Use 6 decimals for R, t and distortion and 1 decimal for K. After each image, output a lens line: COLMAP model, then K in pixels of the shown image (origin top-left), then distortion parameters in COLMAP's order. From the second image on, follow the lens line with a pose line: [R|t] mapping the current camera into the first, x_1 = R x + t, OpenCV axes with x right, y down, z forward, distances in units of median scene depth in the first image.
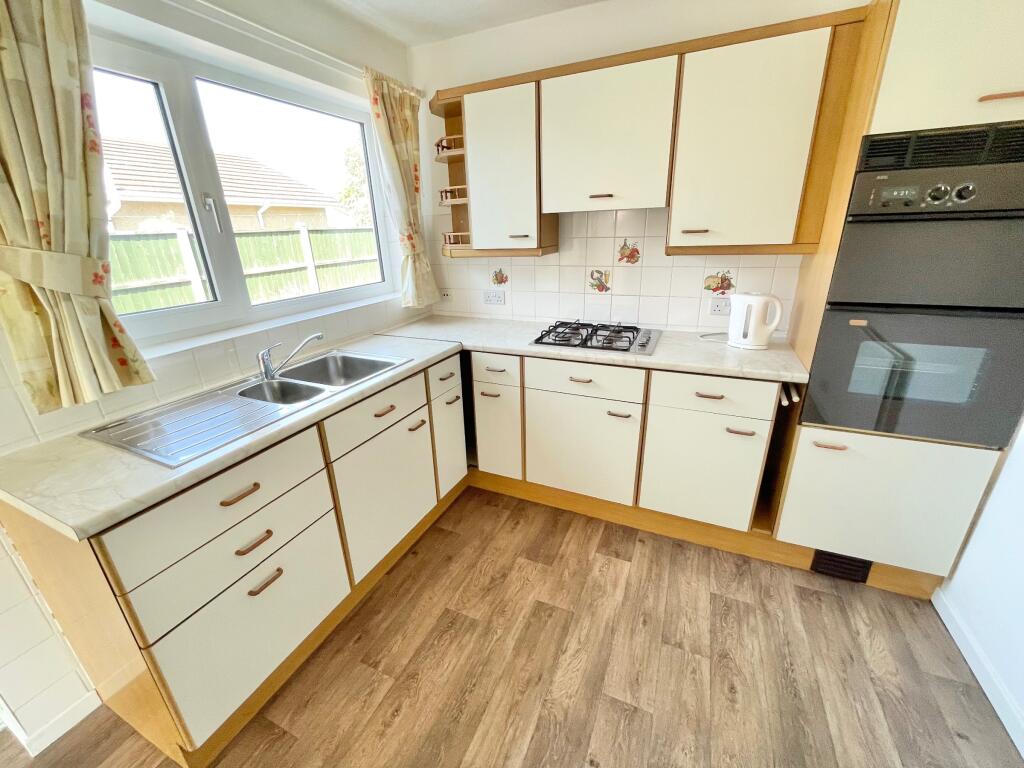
lens RADIAL K [[415.5, 0, 508.4], [0, 415.5, 382.6], [0, 0, 1]] dist [-0.005042, 0.000513]
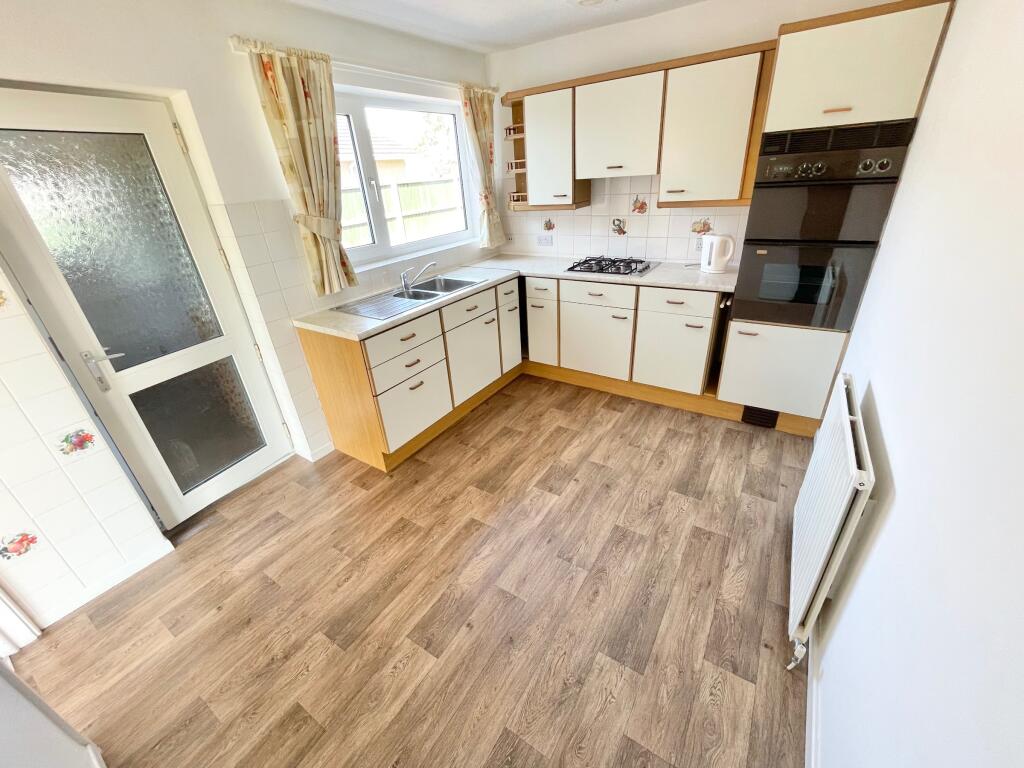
lens RADIAL K [[415.5, 0, 507.9], [0, 415.5, 382.9], [0, 0, 1]] dist [-0.005042, 0.000513]
pose [[0.987023, 0.040625, -0.155354, 0.114938], [-0.021641, 0.992295, 0.121995, 0.147193], [0.159113, -0.117050, 0.980297, -0.627745]]
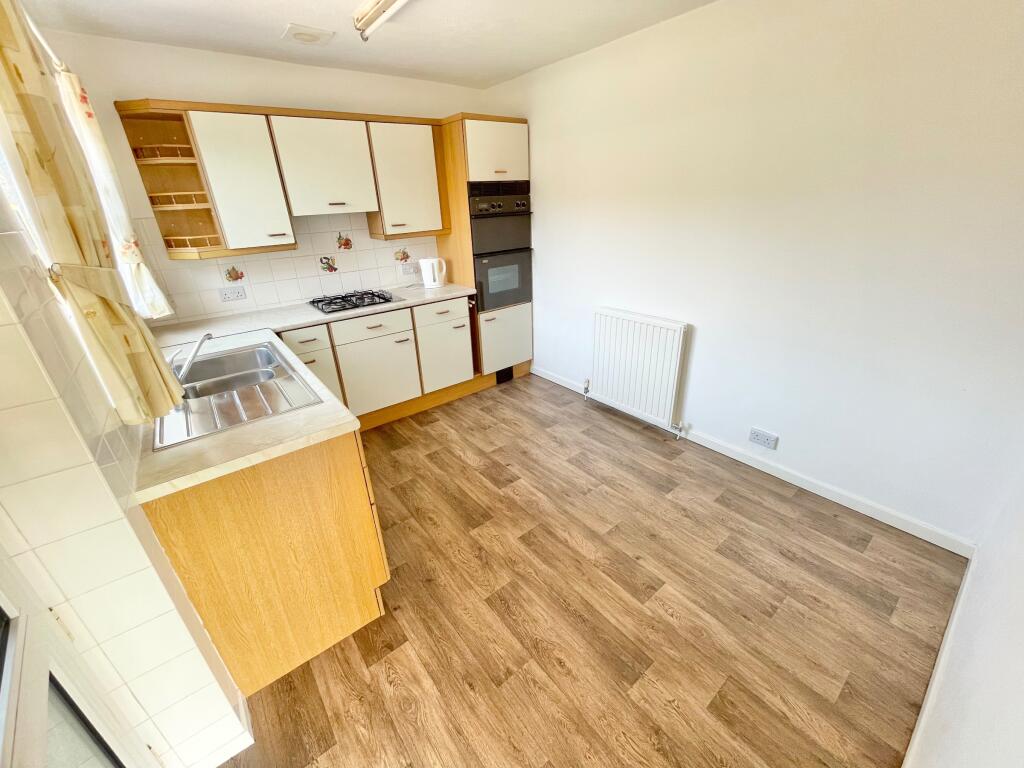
lens RADIAL K [[415.5, 0, 512.9], [0, 415.5, 383.2], [0, 0, 1]] dist [-0.005042, 0.000513]
pose [[0.458436, -0.351457, 0.816281, -0.962681], [0.332624, 0.919580, 0.209127, 0.036717], [-0.824135, 0.175643, 0.538471, -0.201954]]
